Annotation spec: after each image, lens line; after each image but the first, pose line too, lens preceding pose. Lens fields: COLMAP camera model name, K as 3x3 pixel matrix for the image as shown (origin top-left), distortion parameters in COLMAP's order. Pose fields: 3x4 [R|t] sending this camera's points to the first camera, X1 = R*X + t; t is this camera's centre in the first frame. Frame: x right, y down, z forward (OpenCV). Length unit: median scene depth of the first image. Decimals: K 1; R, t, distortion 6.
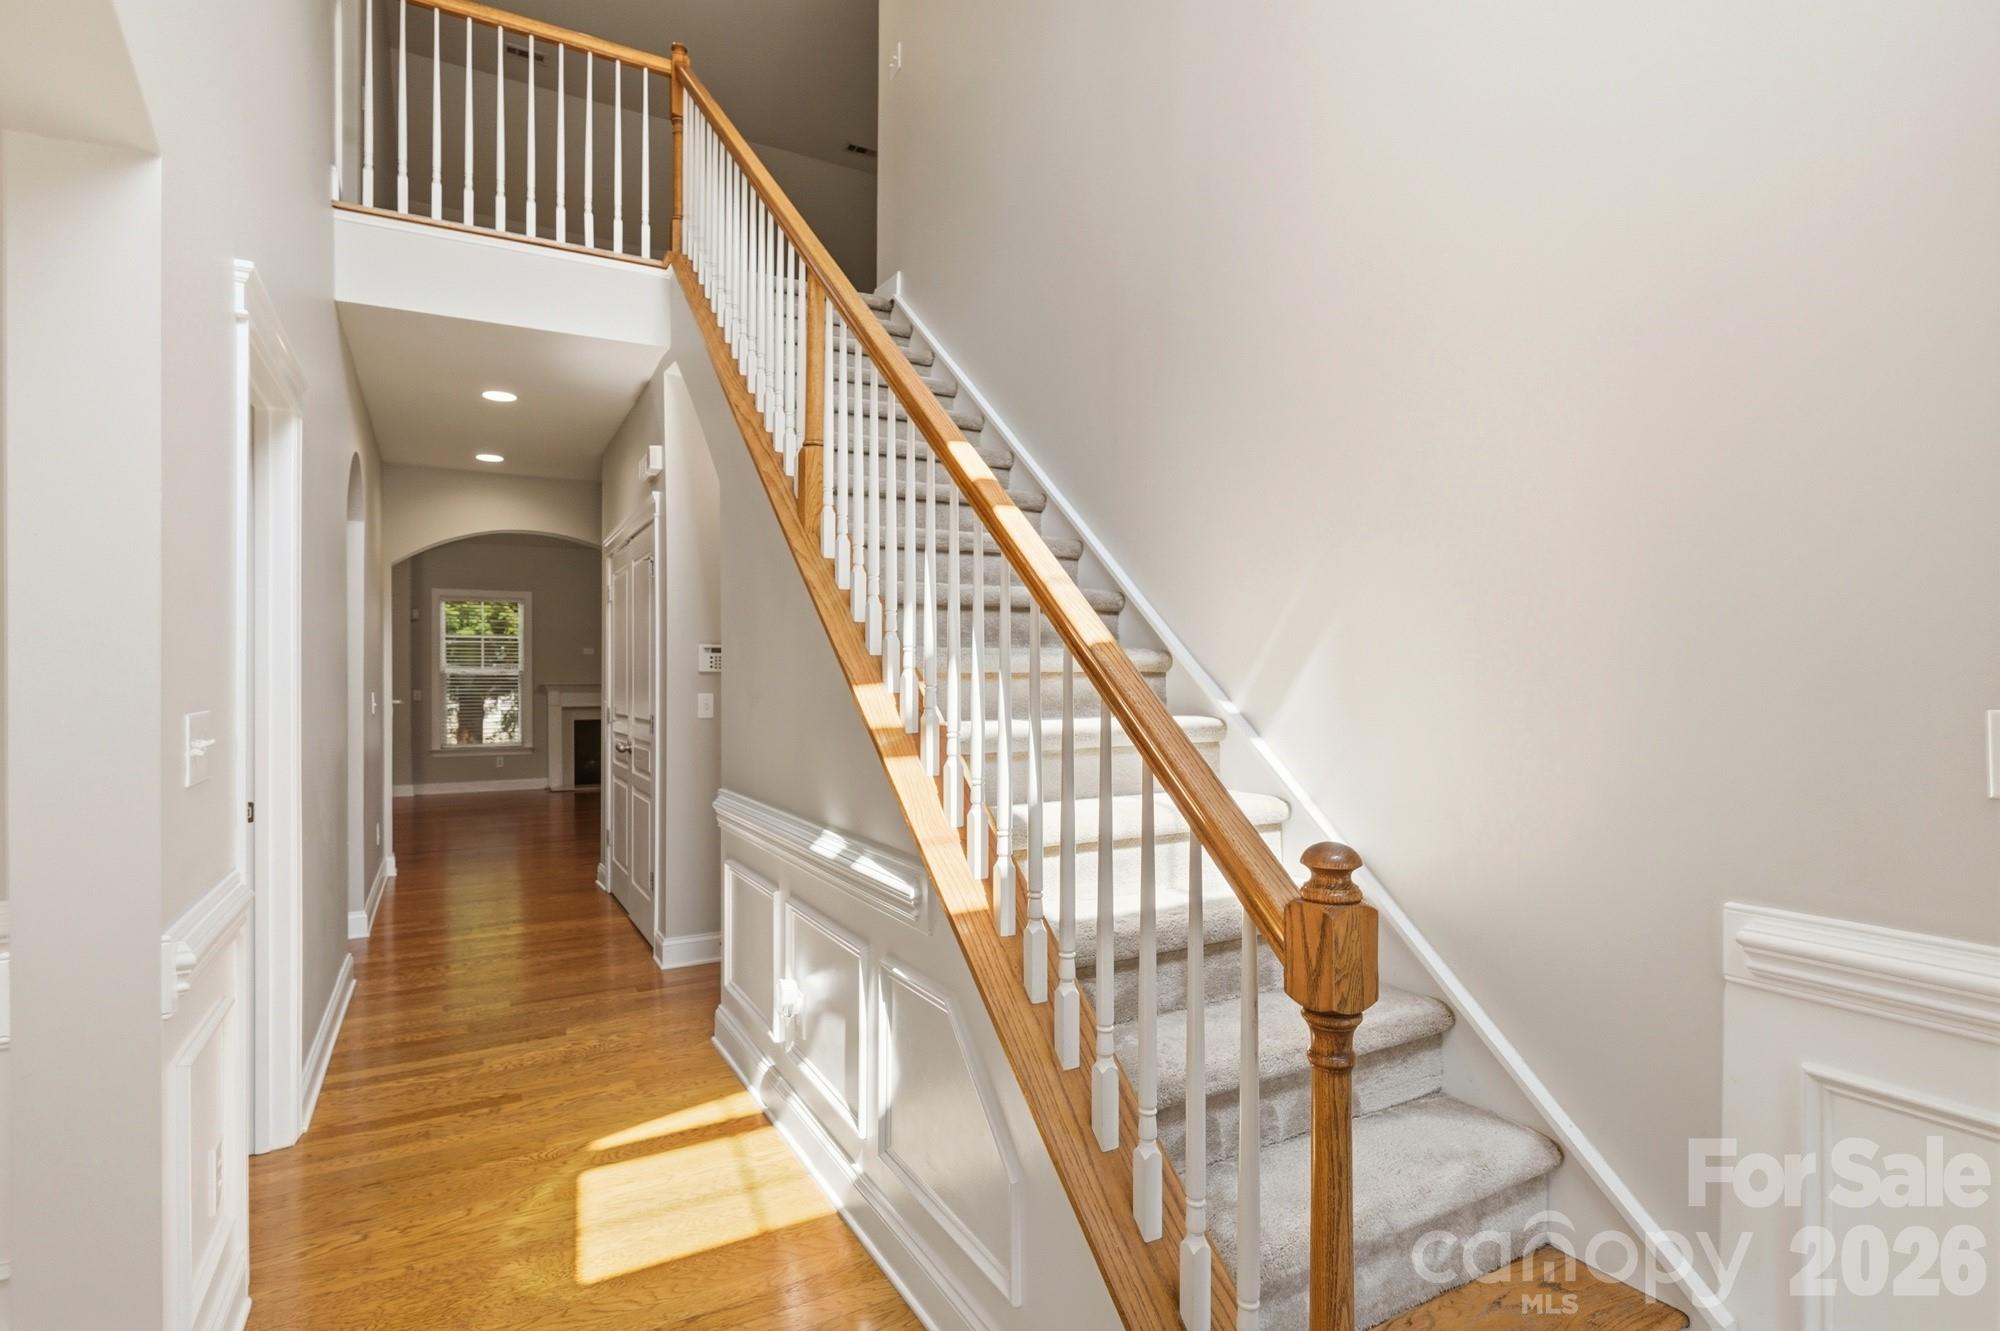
lens RADIAL K [[974.3, 0, 1000.3], [0, 974.3, 674.9], [0, 0, 1]] dist [0.001798, 0.000791]
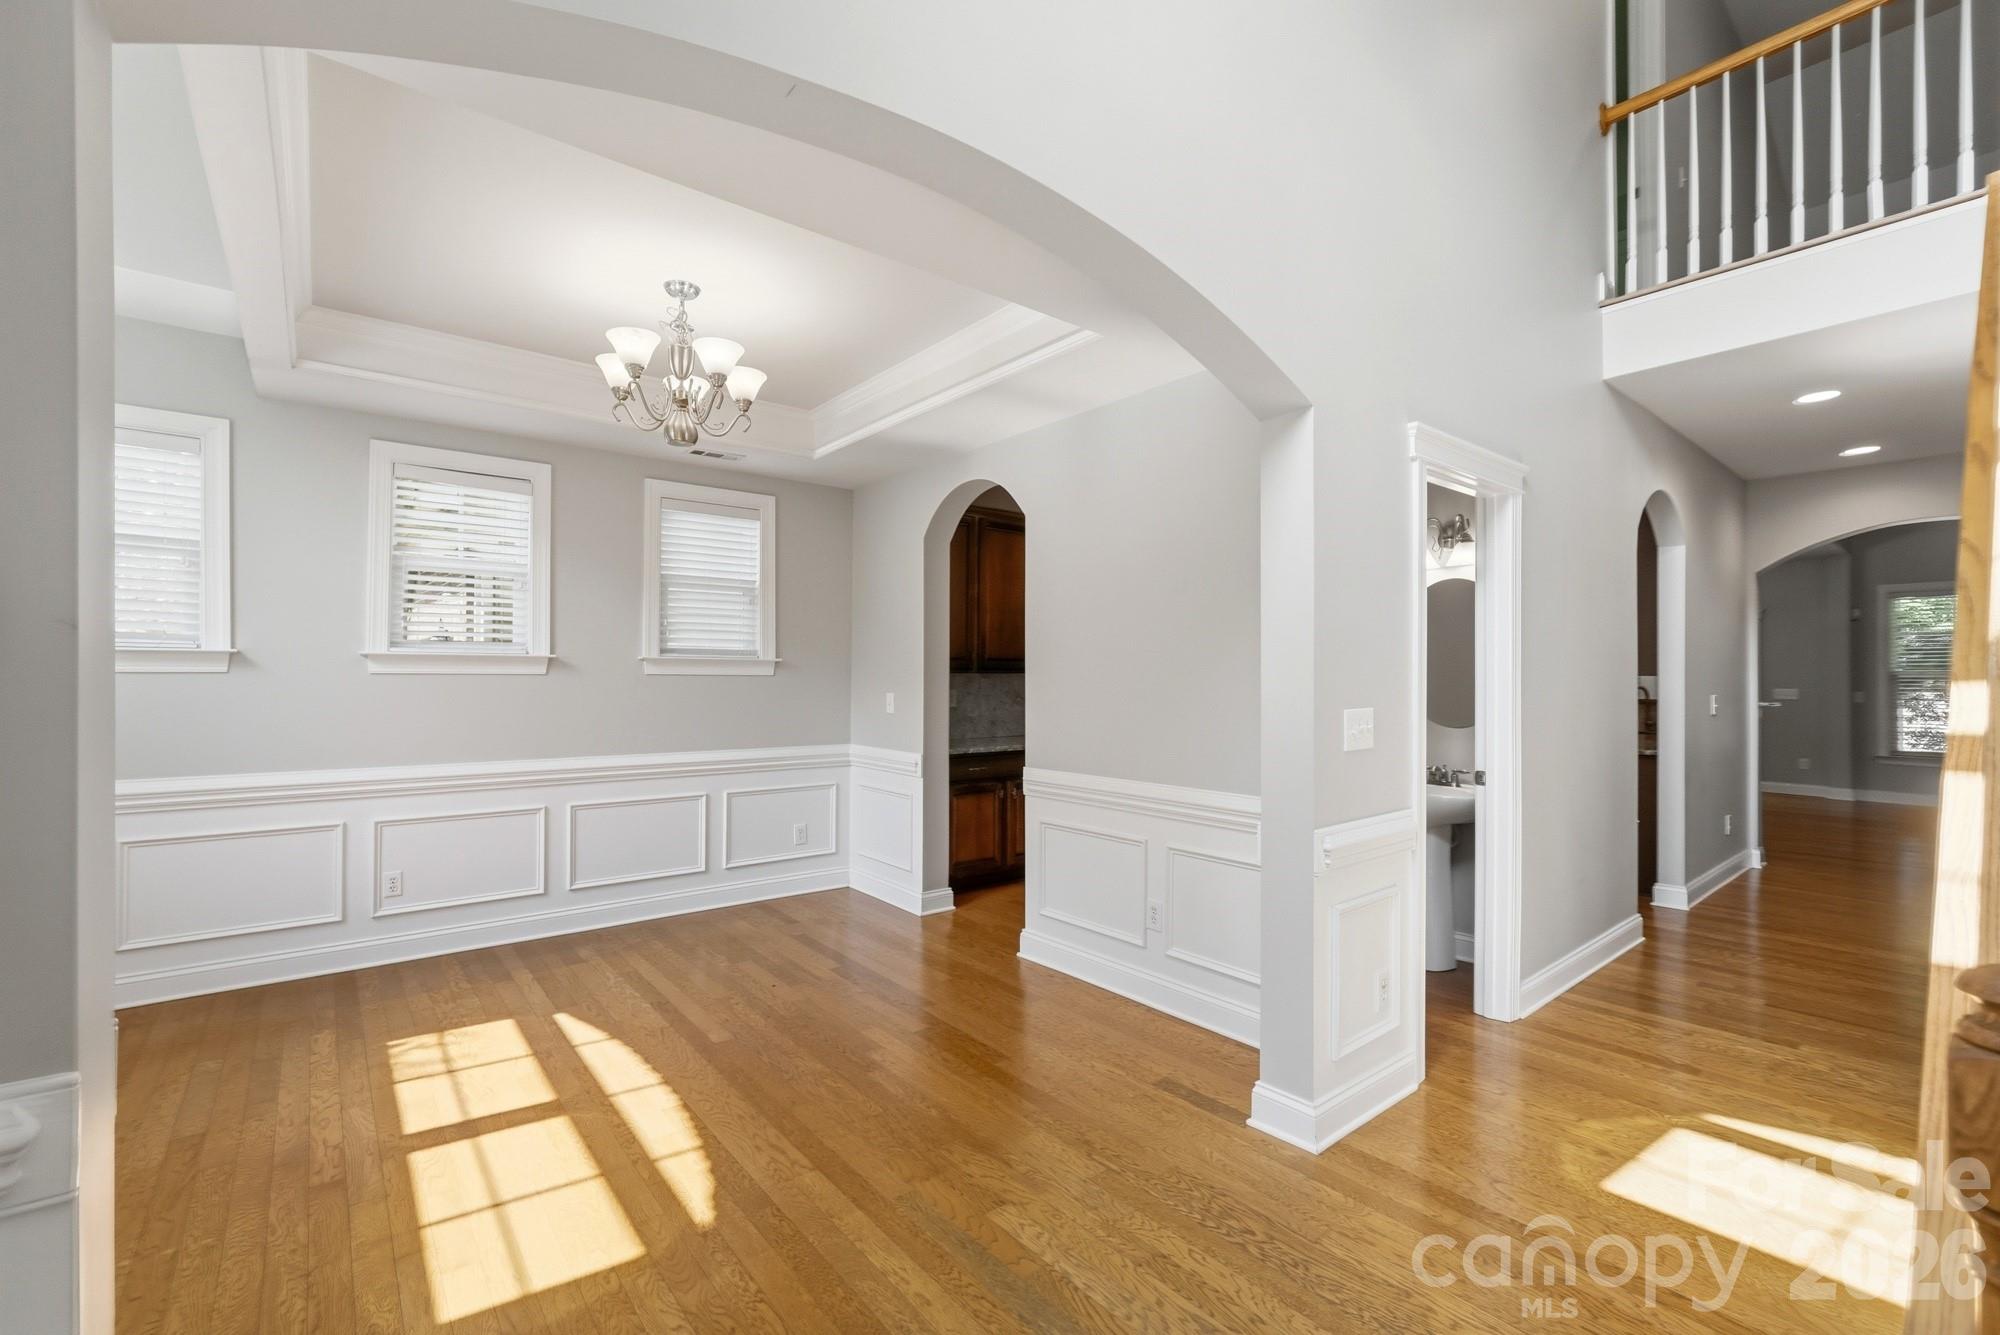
lens RADIAL K [[840.6, 0, 1002.1], [0, 840.6, 674.1], [0, 0, 1]] dist [-0.000718, -0.000130]
pose [[0.162884, -0.003071, -0.986640, 0.261560], [0.004108, 0.999989, -0.002435, -0.010595], [0.986637, -0.003657, 0.162895, 0.071654]]
